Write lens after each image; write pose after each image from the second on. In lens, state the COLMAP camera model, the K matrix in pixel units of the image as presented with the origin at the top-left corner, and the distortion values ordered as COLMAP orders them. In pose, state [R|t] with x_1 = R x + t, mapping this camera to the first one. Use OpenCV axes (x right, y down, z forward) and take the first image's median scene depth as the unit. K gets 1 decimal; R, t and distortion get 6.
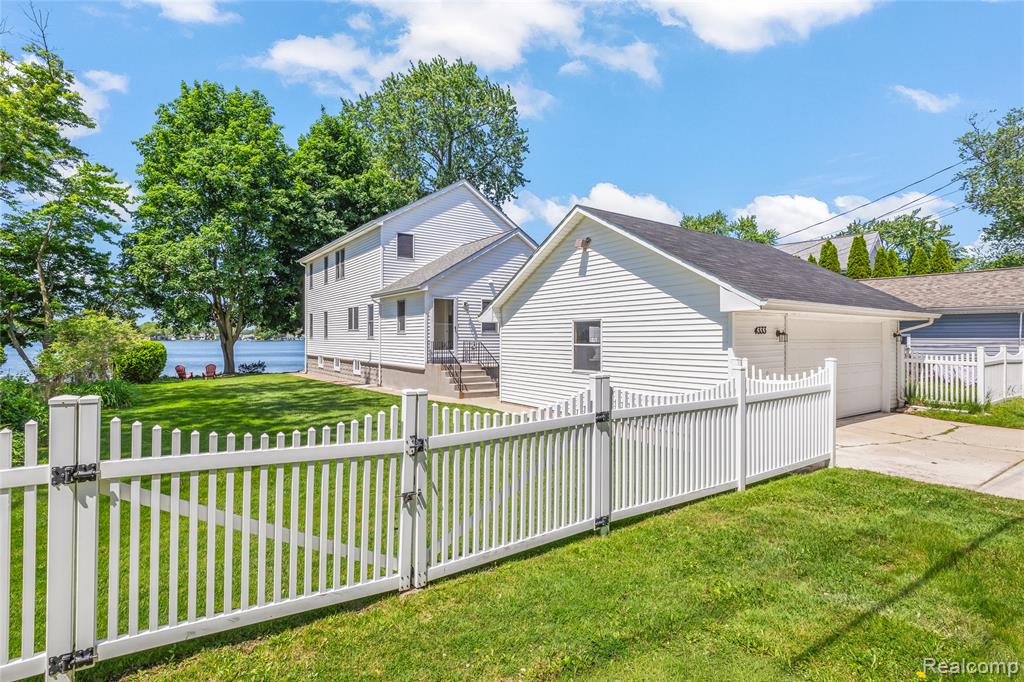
lens RADIAL K [[495.9, 0, 502.8], [0, 495.9, 331.7], [0, 0, 1]] dist [-0.001783, 0.000476]
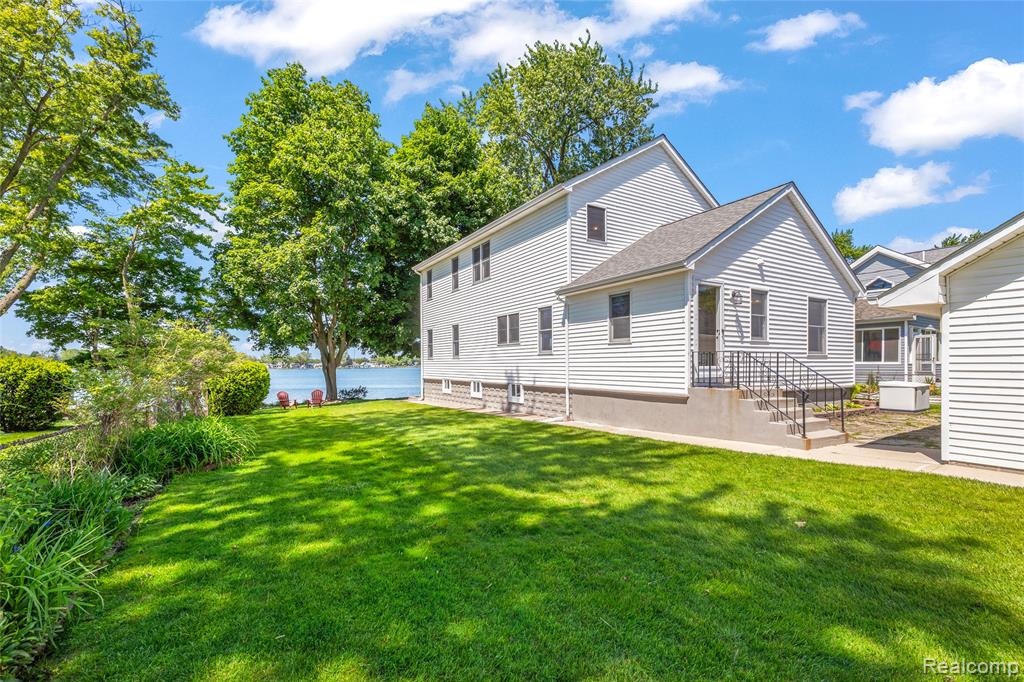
lens RADIAL K [[455.5, 0, 514.7], [0, 455.5, 366.1], [0, 0, 1]] dist [0.000853, 0.001612]
pose [[0.997604, -0.008519, -0.068662, -0.182706], [0.009635, 0.999827, 0.015934, 0.014191], [0.068515, -0.016557, 0.997513, 0.226953]]
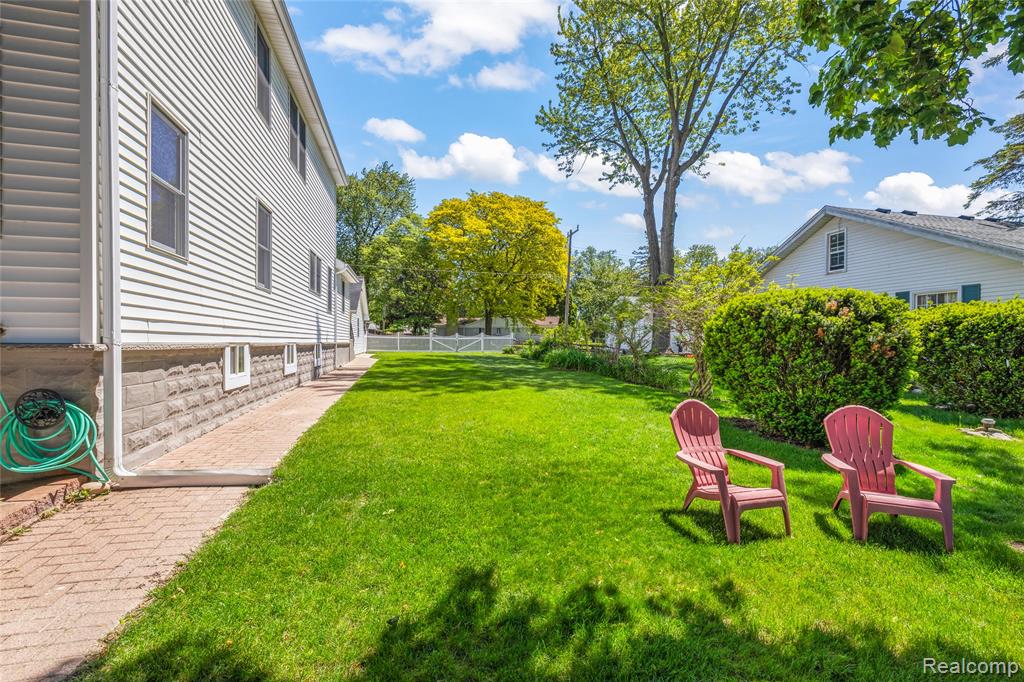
lens RADIAL K [[433.4, 0, 510.5], [0, 433.4, 341.8], [0, 0, 1]] dist [-0.003544, 0.000302]
pose [[-0.934645, -0.002402, 0.355575, -0.531490], [-0.006773, 0.999916, -0.011046, 0.043870], [-0.355519, -0.012732, -0.934582, 1.049554]]
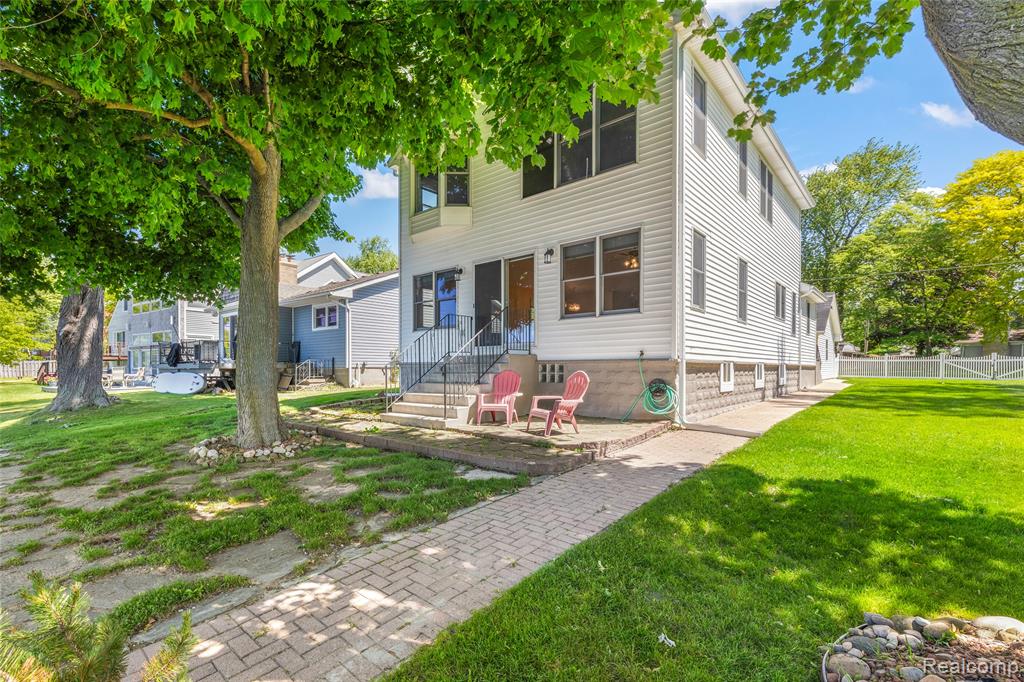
lens RADIAL K [[455.5, 0, 484.1], [0, 455.5, 371.9], [0, 0, 1]] dist [0.000853, 0.001612]
pose [[-0.221347, -0.010994, 0.975133, -0.612414], [-0.013456, 0.999876, 0.008219, 0.050536], [-0.975102, -0.011302, -0.221468, 1.142160]]
